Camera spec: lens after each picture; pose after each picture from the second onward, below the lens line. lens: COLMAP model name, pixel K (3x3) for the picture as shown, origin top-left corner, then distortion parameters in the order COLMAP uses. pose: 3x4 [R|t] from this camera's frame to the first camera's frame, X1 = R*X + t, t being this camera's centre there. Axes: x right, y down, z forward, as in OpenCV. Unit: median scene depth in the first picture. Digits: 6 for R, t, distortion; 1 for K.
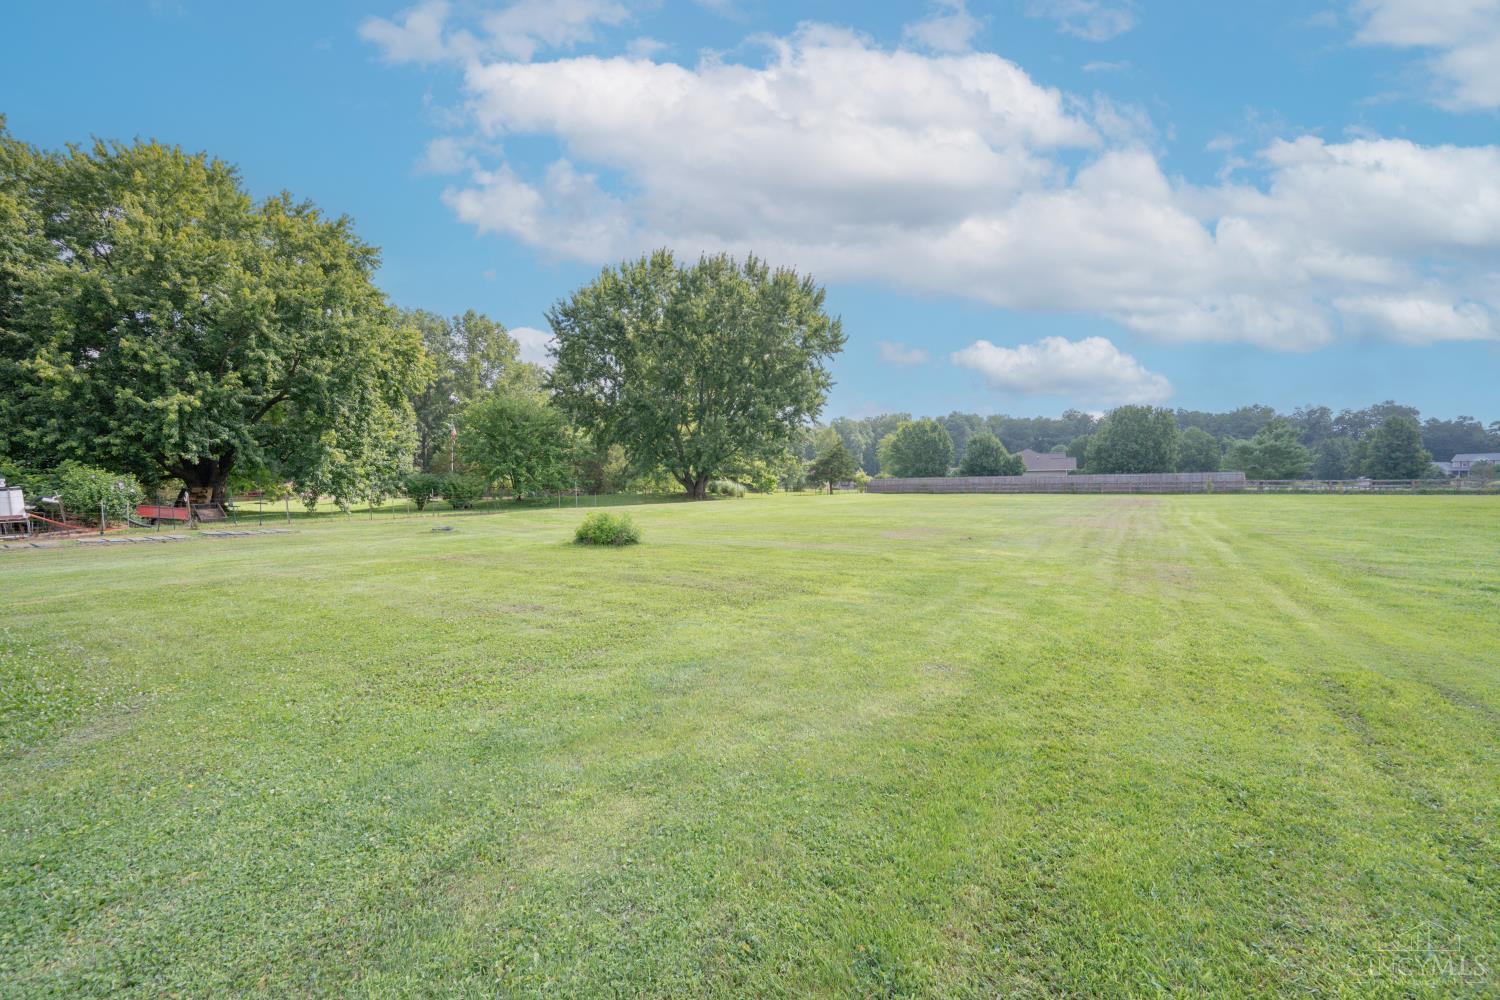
lens RADIAL K [[623.0, 0, 741.5], [0, 623.0, 486.8], [0, 0, 1]] dist [0.000555, -0.000003]
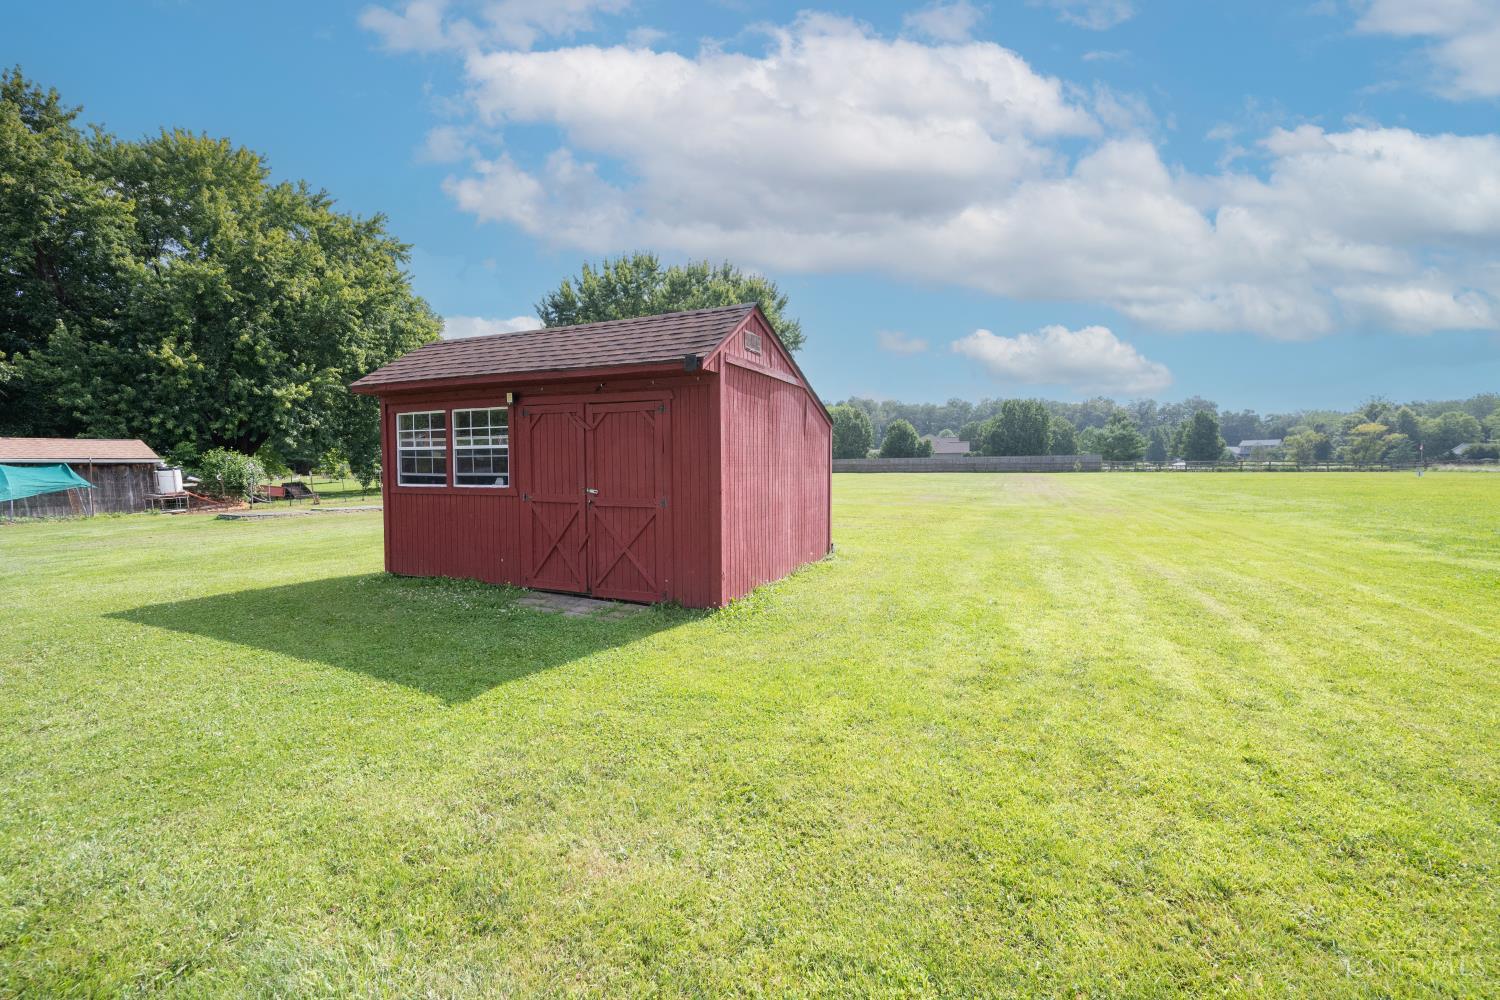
lens RADIAL K [[650.5, 0, 748.4], [0, 650.5, 477.5], [0, 0, 1]] dist [0.007695, 0.000018]
pose [[0.979131, -0.005146, 0.203164, -0.146697], [0.002259, 0.999893, 0.014440, 0.001446], [-0.203217, -0.013680, 0.979038, -0.134741]]
